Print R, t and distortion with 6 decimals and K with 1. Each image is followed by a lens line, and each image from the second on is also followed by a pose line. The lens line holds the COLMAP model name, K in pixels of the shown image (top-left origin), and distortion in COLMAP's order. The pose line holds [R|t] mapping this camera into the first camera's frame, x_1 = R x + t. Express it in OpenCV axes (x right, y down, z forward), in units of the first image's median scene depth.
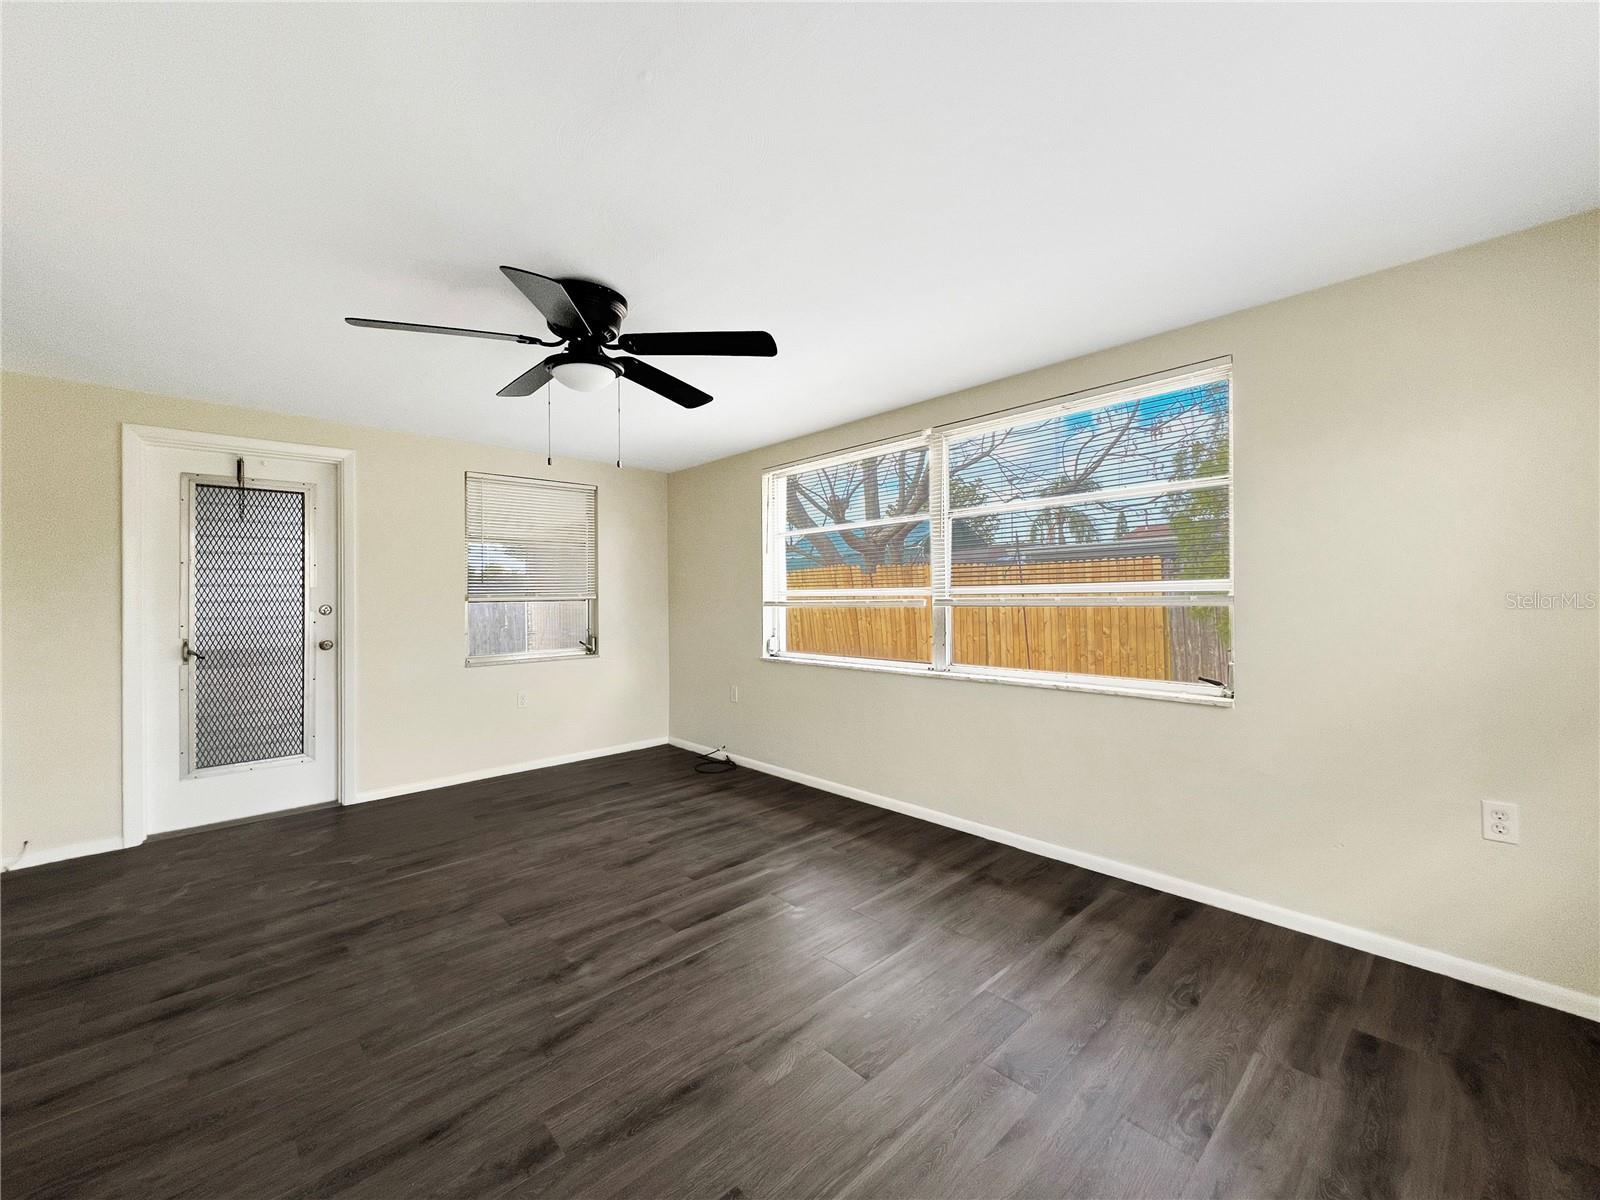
lens RADIAL K [[640.8, 0, 797.5], [0, 640.8, 592.4], [0, 0, 1]] dist [-0.000009, -0.000681]
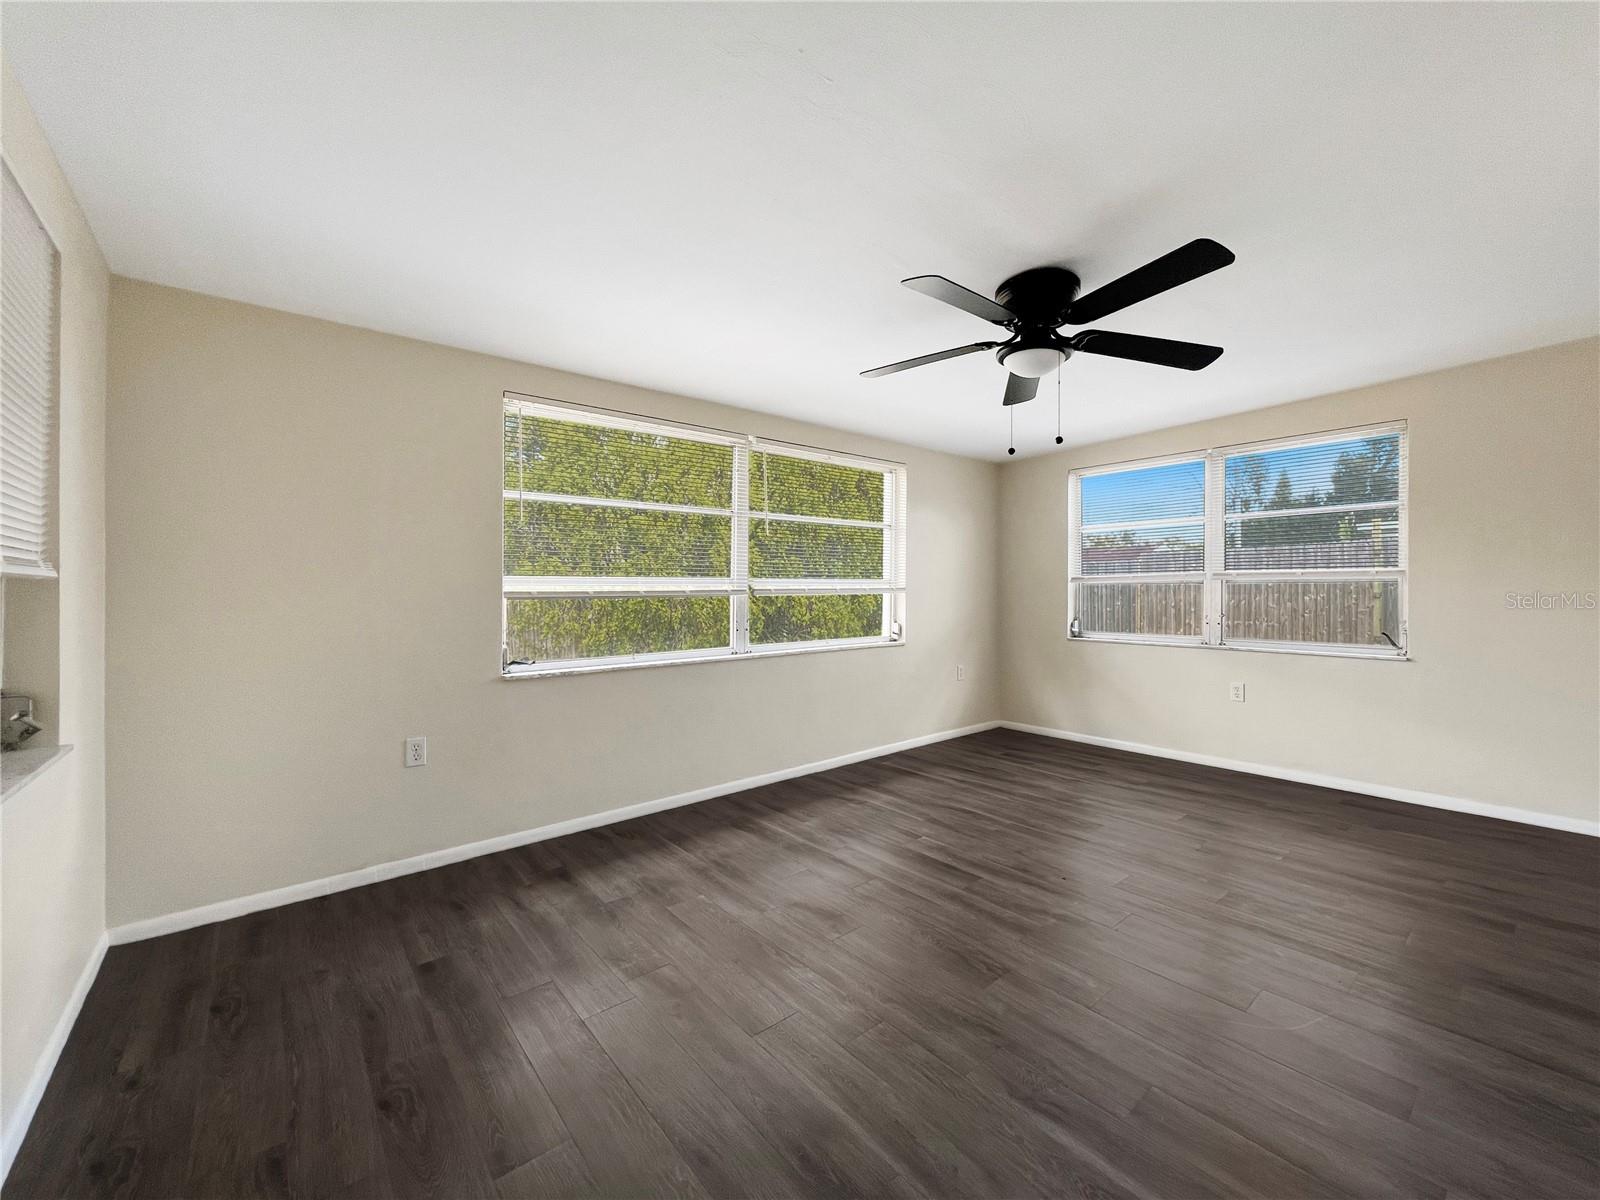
lens RADIAL K [[640.8, 0, 797.7], [0, 640.8, 599.3], [0, 0, 1]] dist [-0.000009, -0.000681]
pose [[0.054558, -0.003208, 0.998505, -0.905423], [-0.001802, 0.999993, 0.003311, 0.024328], [-0.998509, -0.001980, 0.054551, 0.860928]]
